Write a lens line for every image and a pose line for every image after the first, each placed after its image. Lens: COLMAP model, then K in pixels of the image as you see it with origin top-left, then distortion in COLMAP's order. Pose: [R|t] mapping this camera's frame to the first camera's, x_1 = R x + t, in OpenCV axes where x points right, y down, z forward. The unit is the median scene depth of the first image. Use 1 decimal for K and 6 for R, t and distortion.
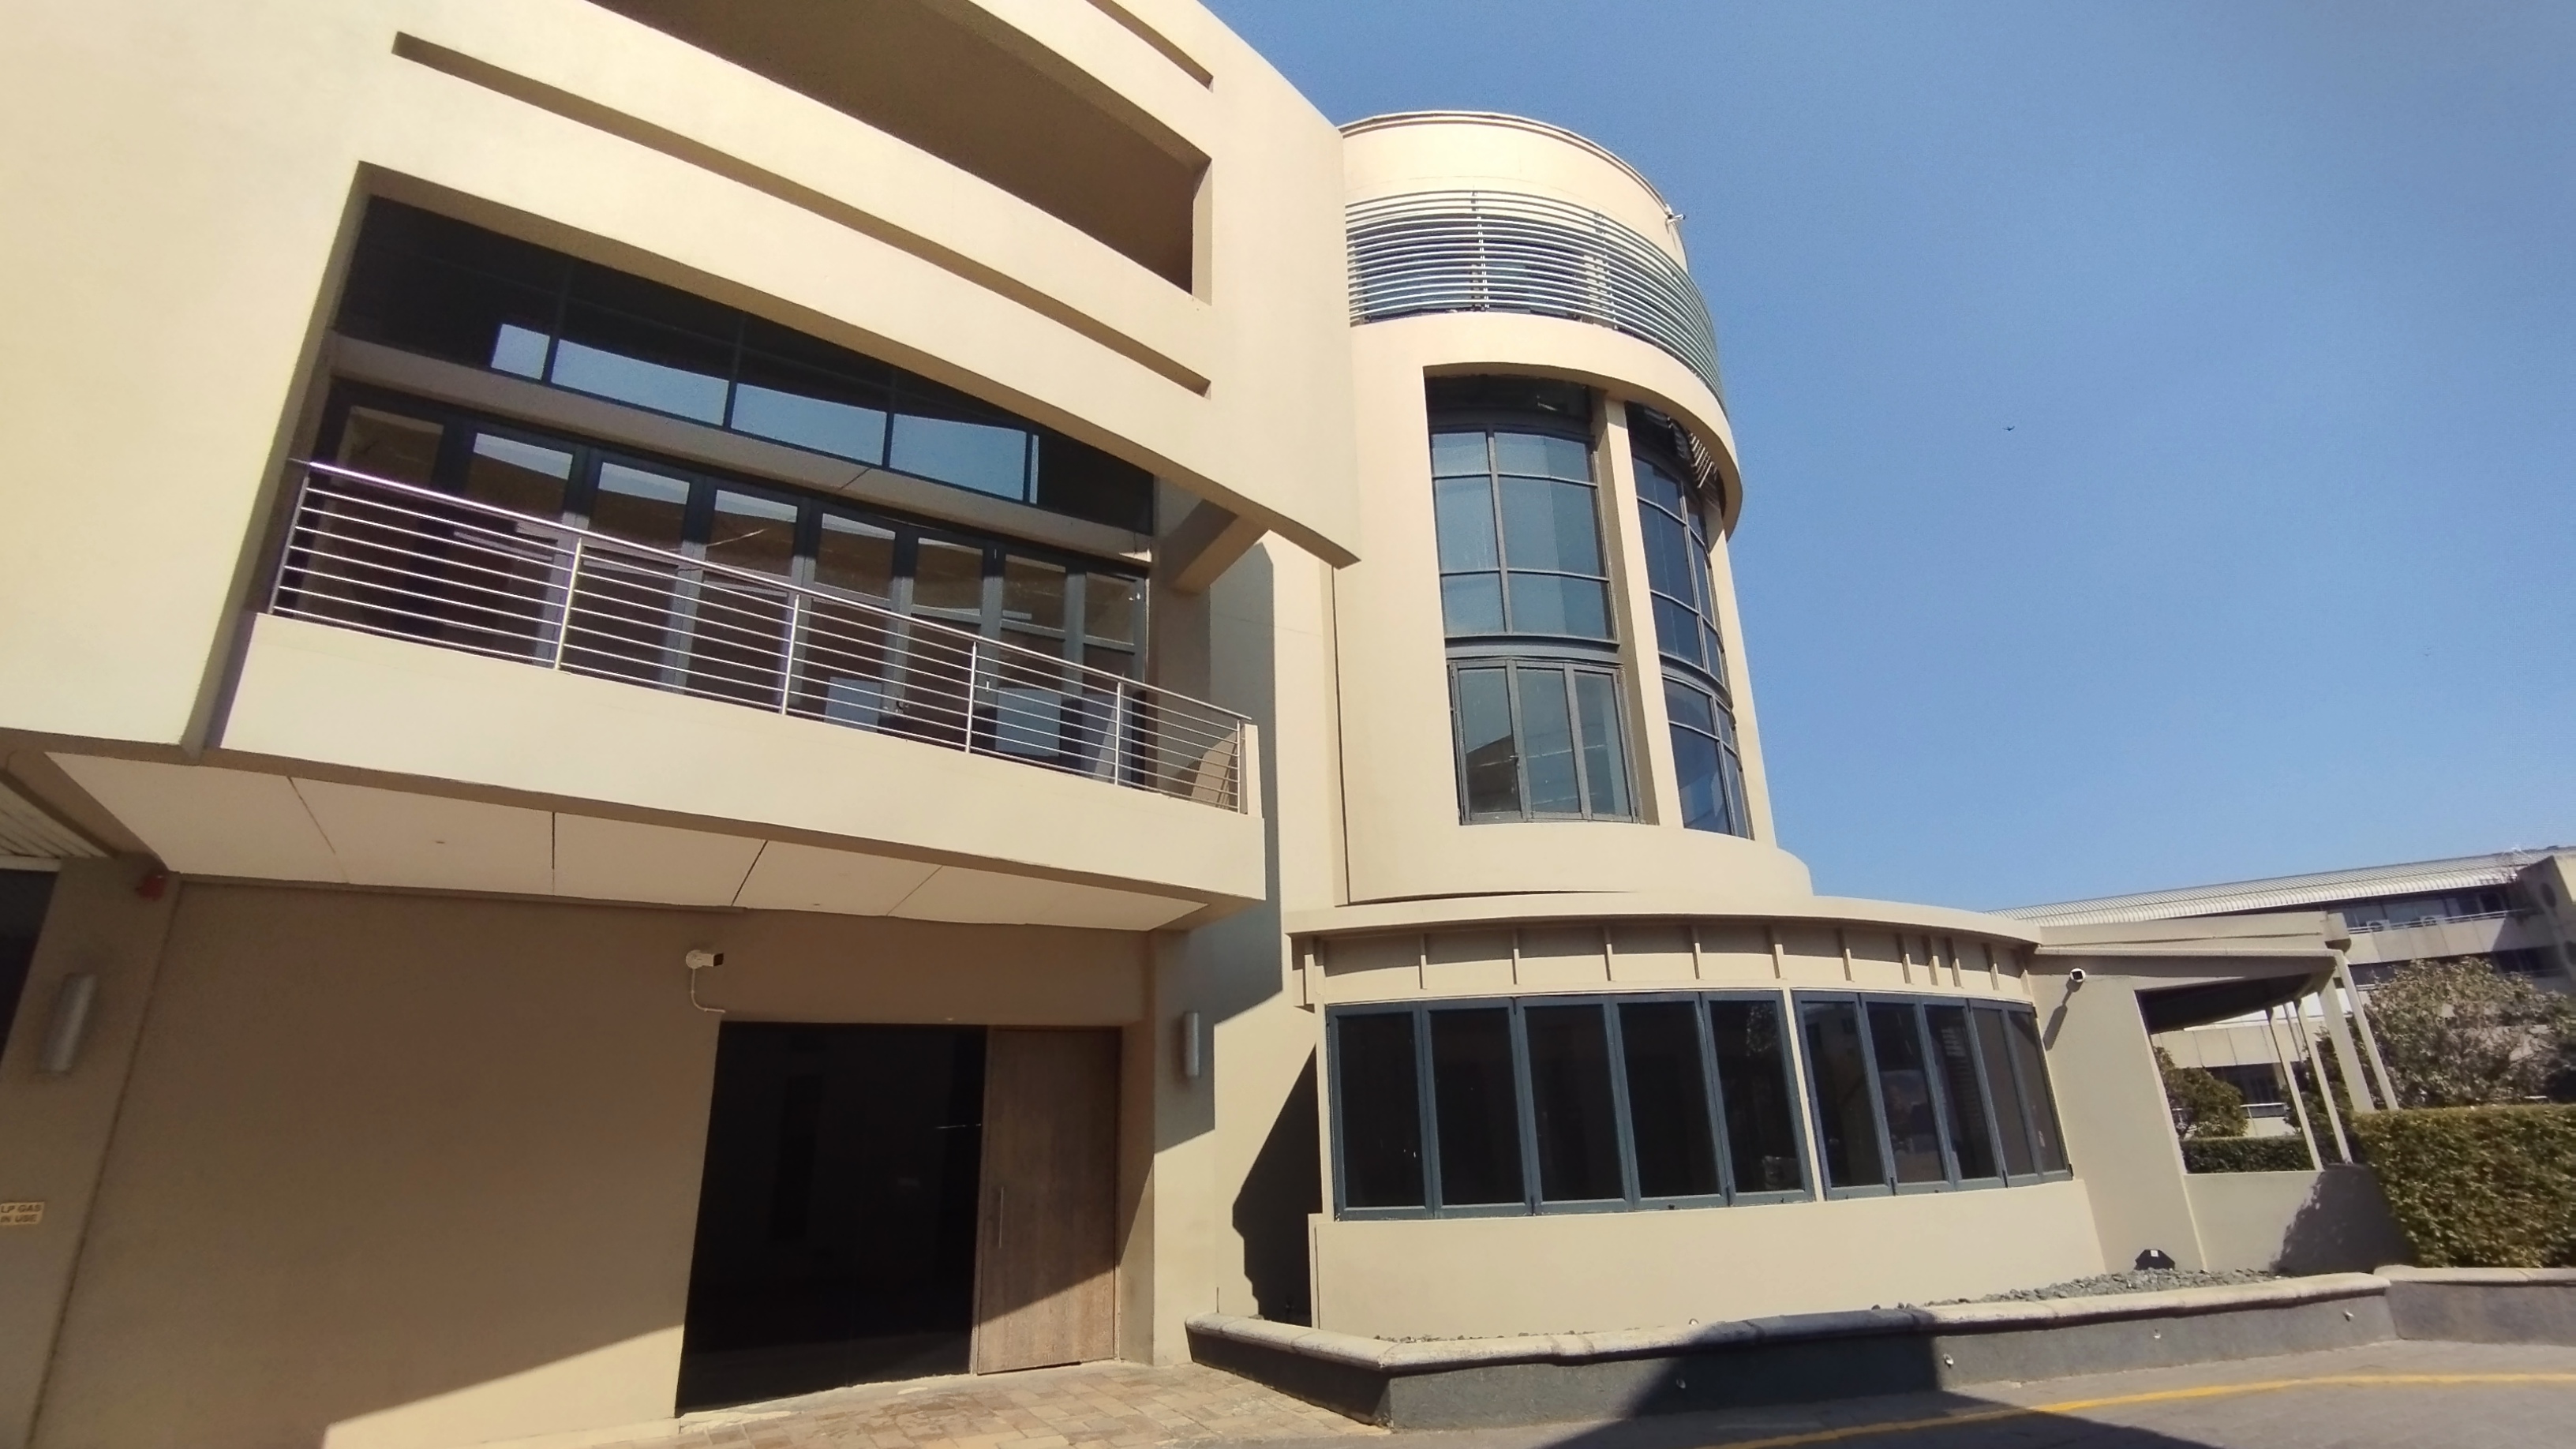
lens RADIAL K [[1241.5, 0, 1350.1], [0, 1241.5, 737.0], [0, 0, 1]] dist [0.007326, 0.000520]
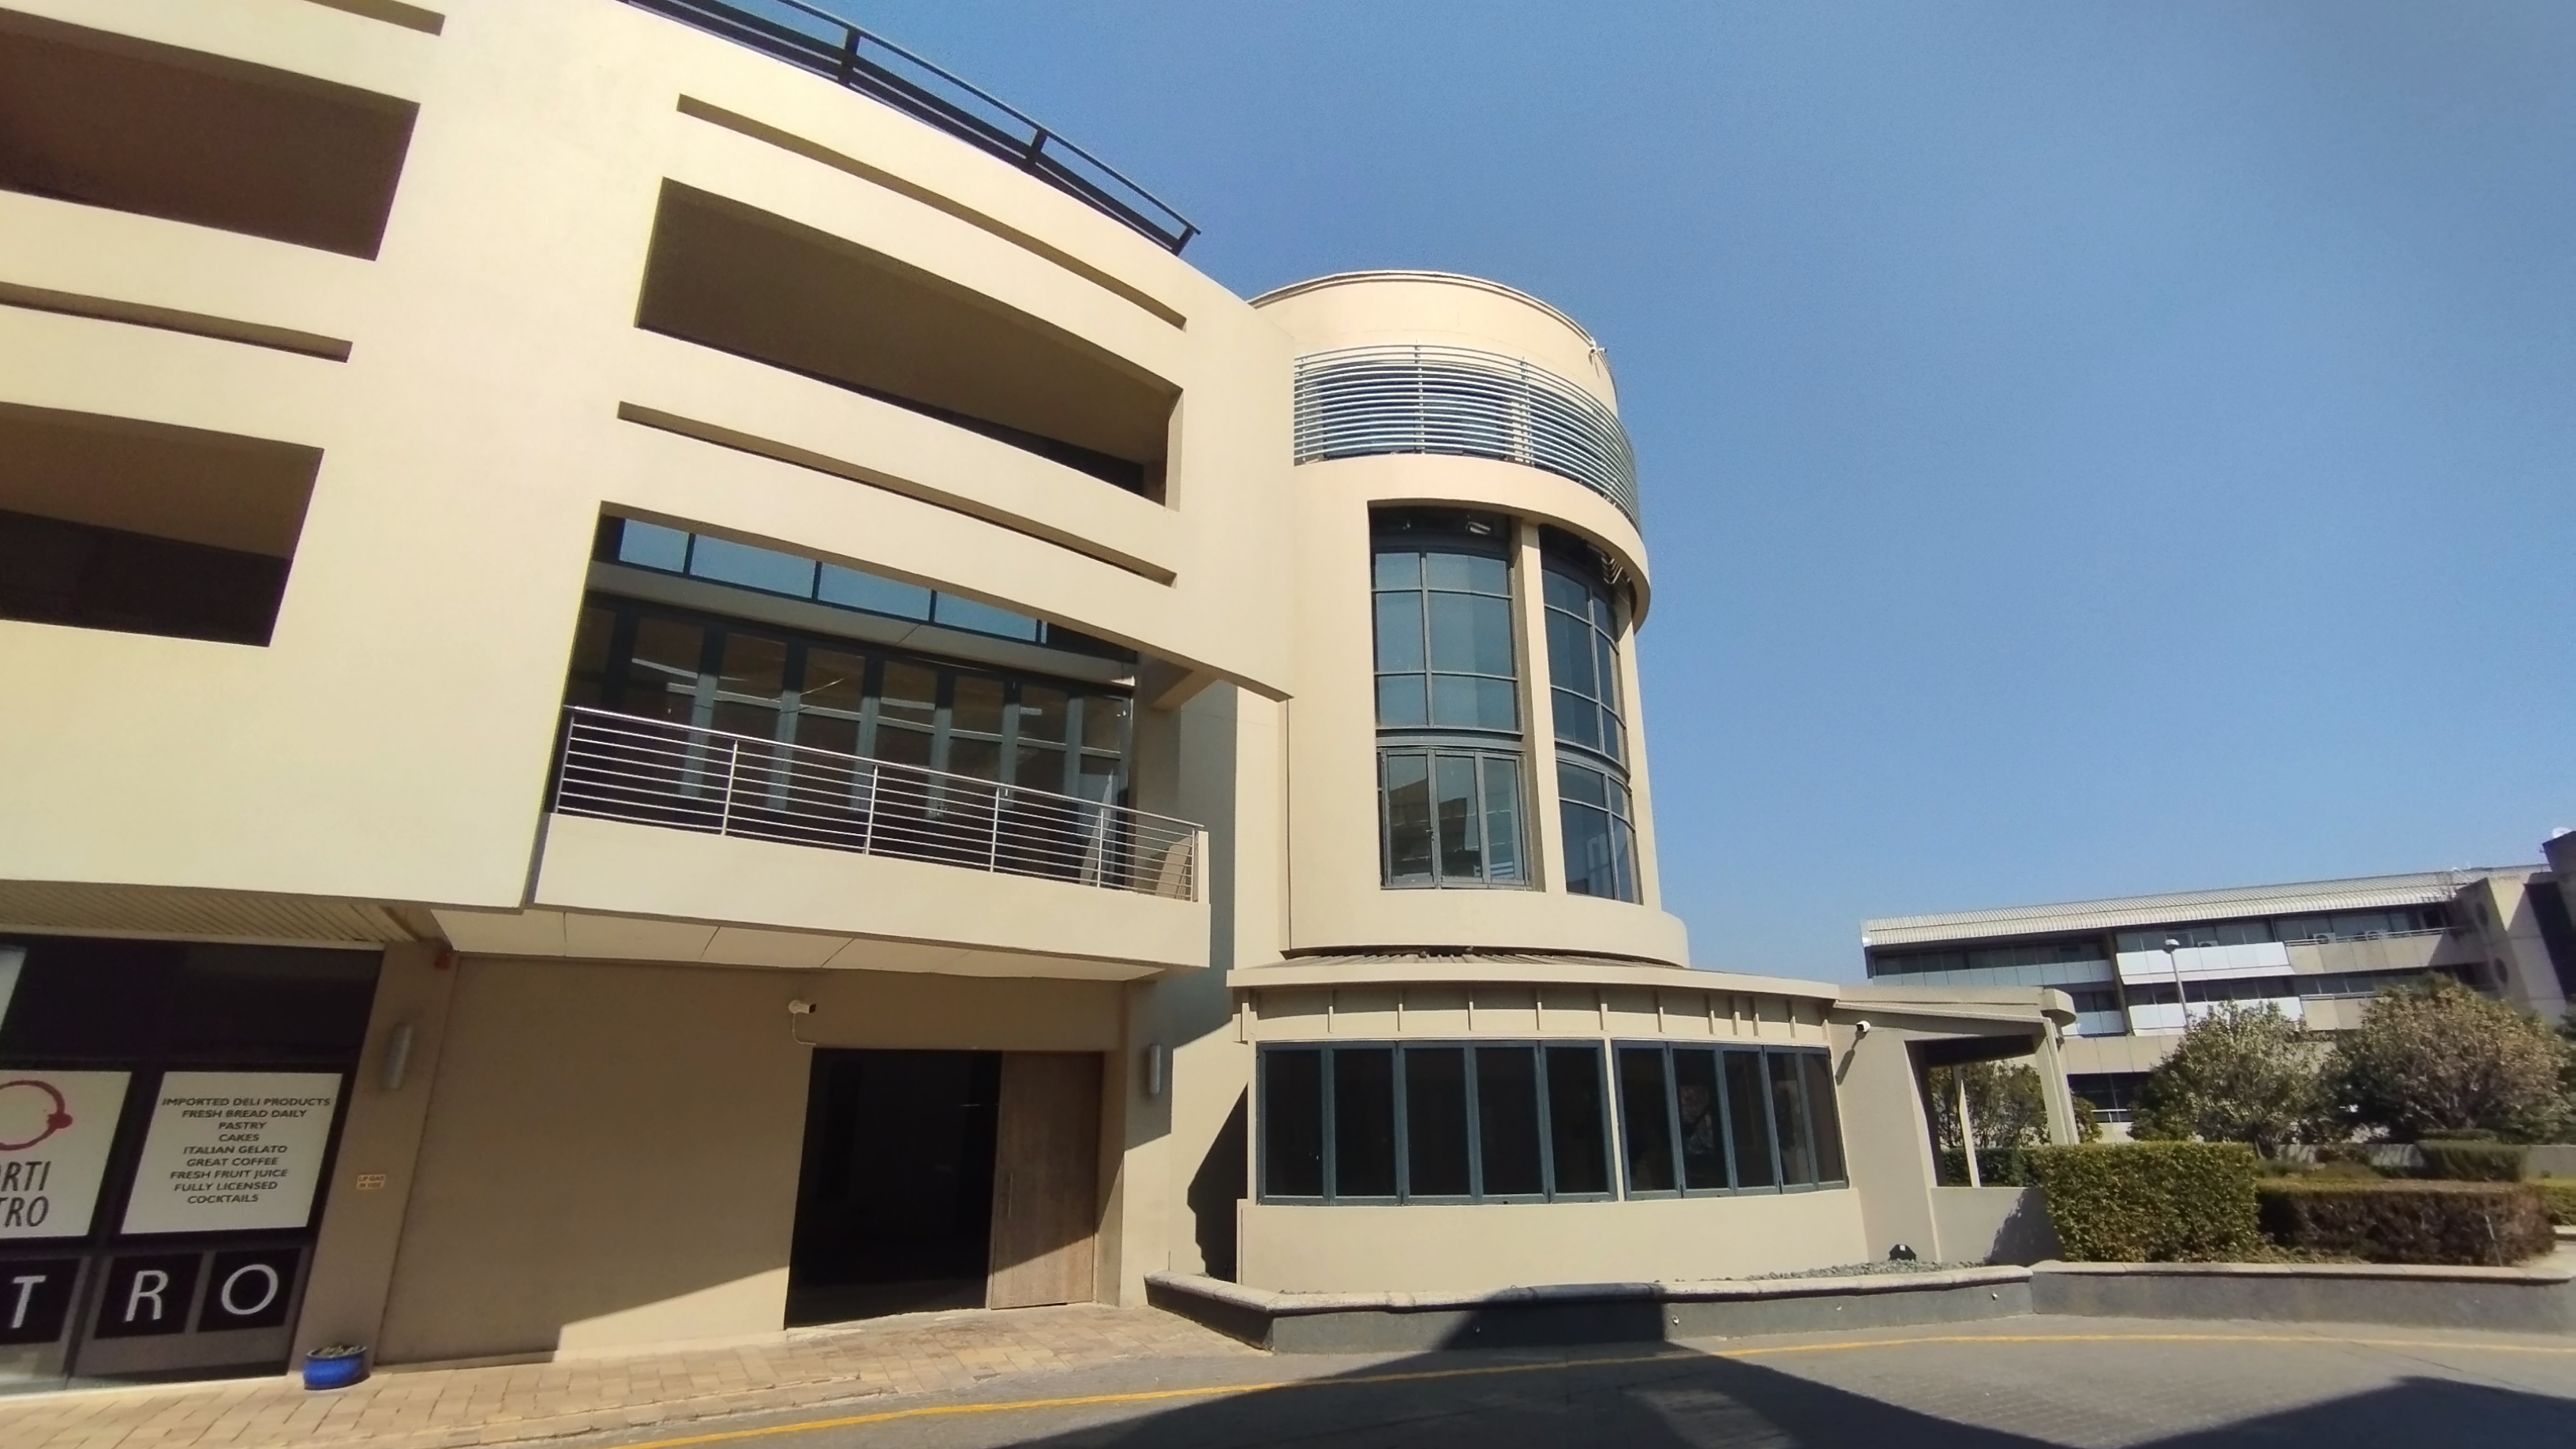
lens RADIAL K [[1218.2, 0, 1327.1], [0, 1218.2, 739.6], [0, 0, 1]] dist [0.019884, -0.014896]
pose [[0.999477, 0.020803, -0.024773, 0.080957], [-0.020280, 0.999570, 0.021169, -0.135040], [0.025203, -0.020656, 0.999469, -0.290634]]
